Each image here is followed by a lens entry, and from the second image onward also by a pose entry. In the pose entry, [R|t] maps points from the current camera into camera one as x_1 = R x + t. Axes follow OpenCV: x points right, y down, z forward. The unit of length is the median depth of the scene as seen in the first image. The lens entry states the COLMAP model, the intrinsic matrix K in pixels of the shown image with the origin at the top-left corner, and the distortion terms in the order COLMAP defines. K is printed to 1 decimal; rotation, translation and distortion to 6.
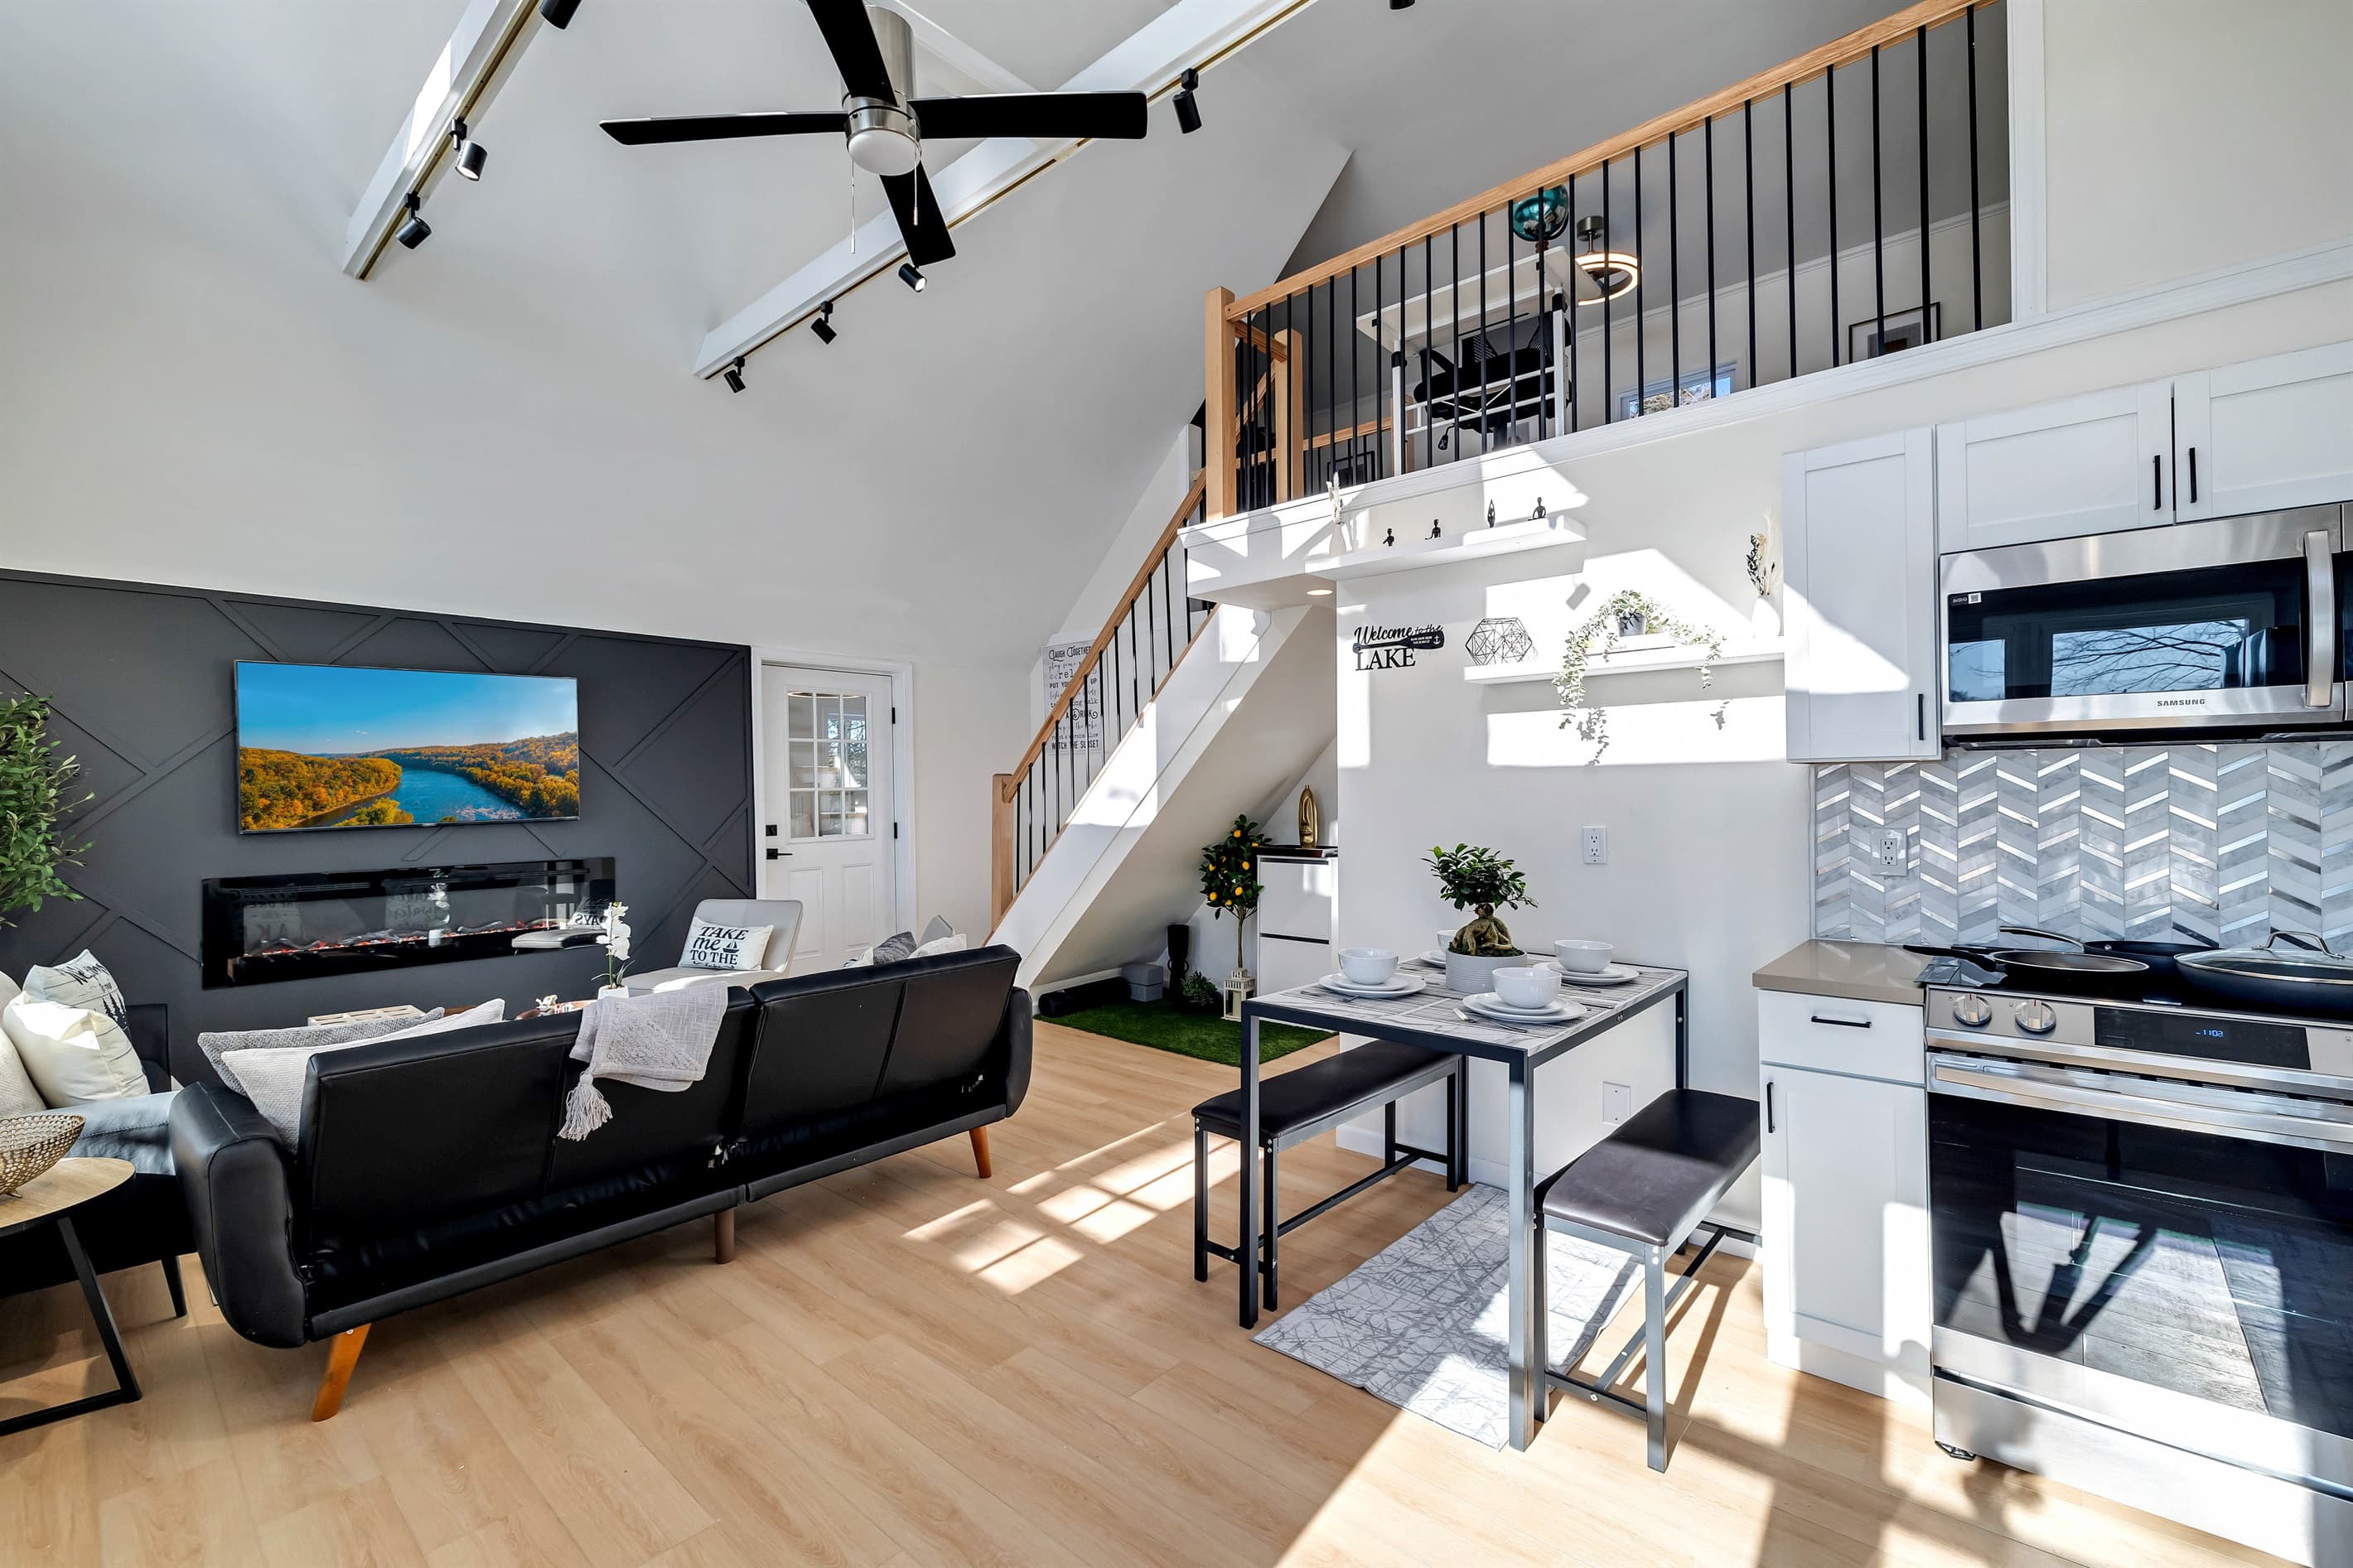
lens RADIAL K [[995.0, 0, 1176.7], [0, 995.0, 755.0], [0, 0, 1]] dist [0.000646, 0.000016]
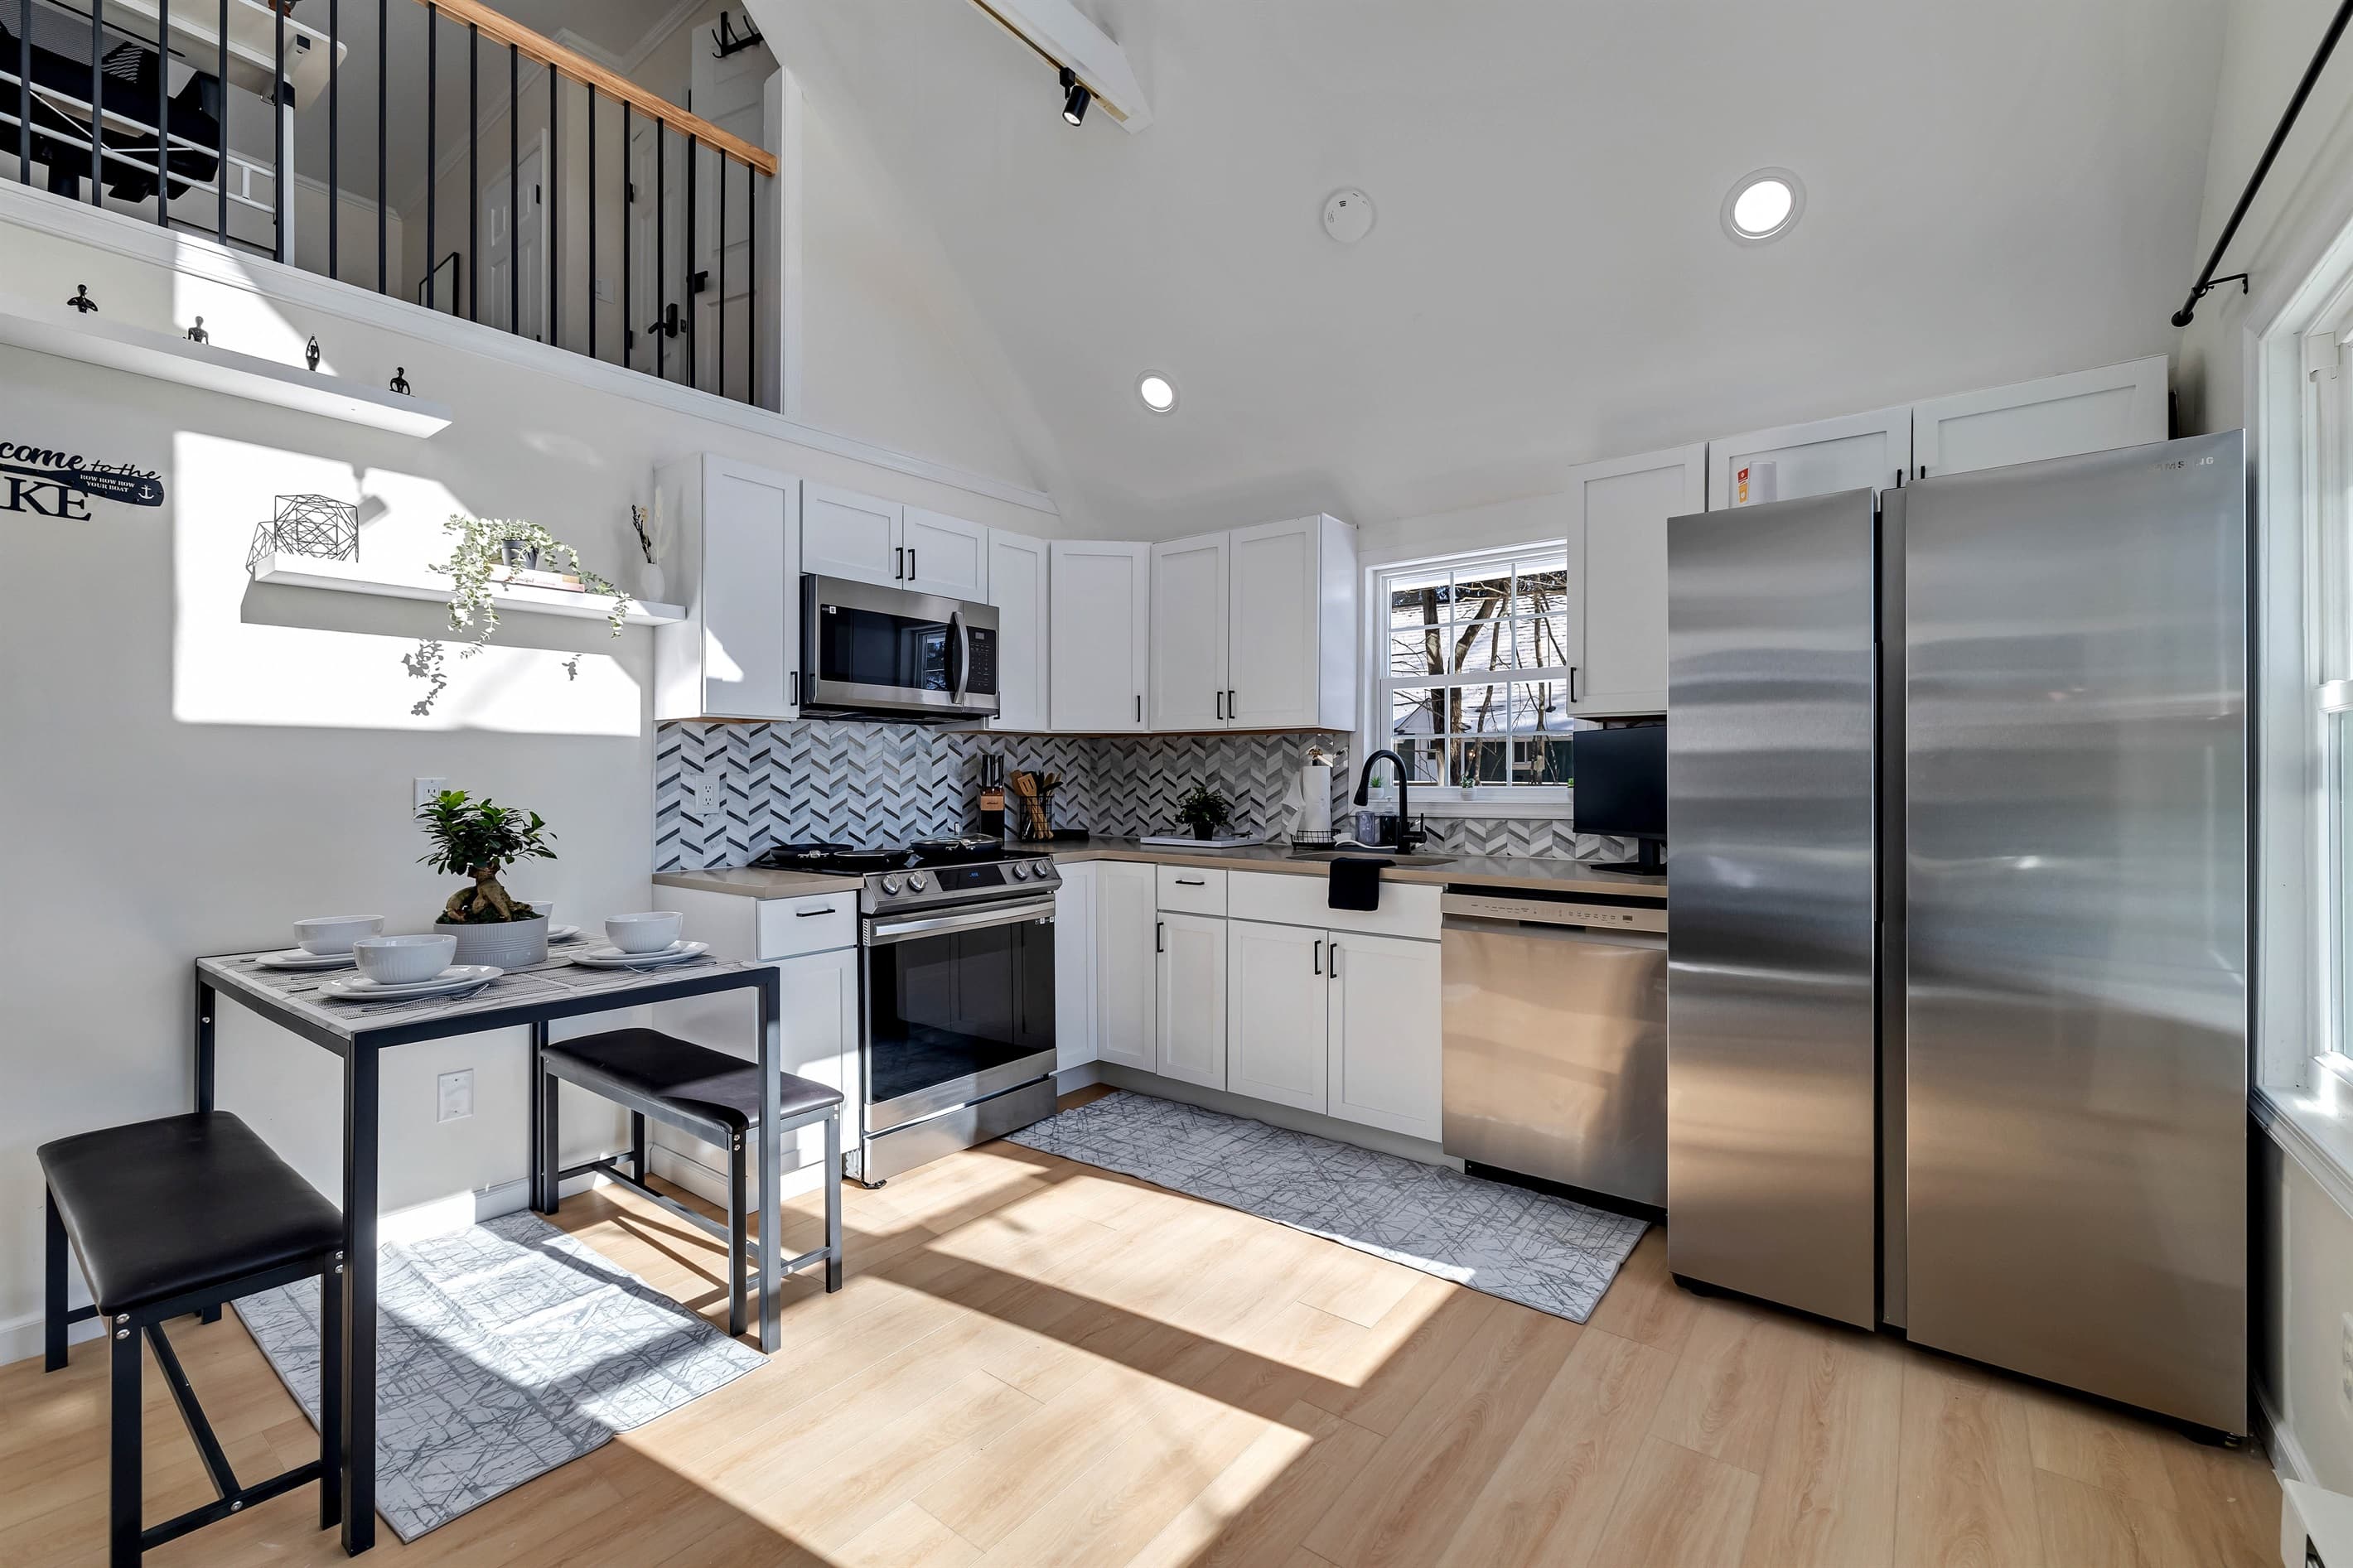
lens RADIAL K [[992.6, 0, 1174.2], [0, 992.6, 779.6], [0, 0, 1]] dist [0.001035, -0.000146]
pose [[-0.076603, 0.004757, 0.997050, -0.466884], [-0.033223, 0.999421, -0.007320, 0.056361], [-0.996508, -0.033686, -0.076401, 0.427429]]
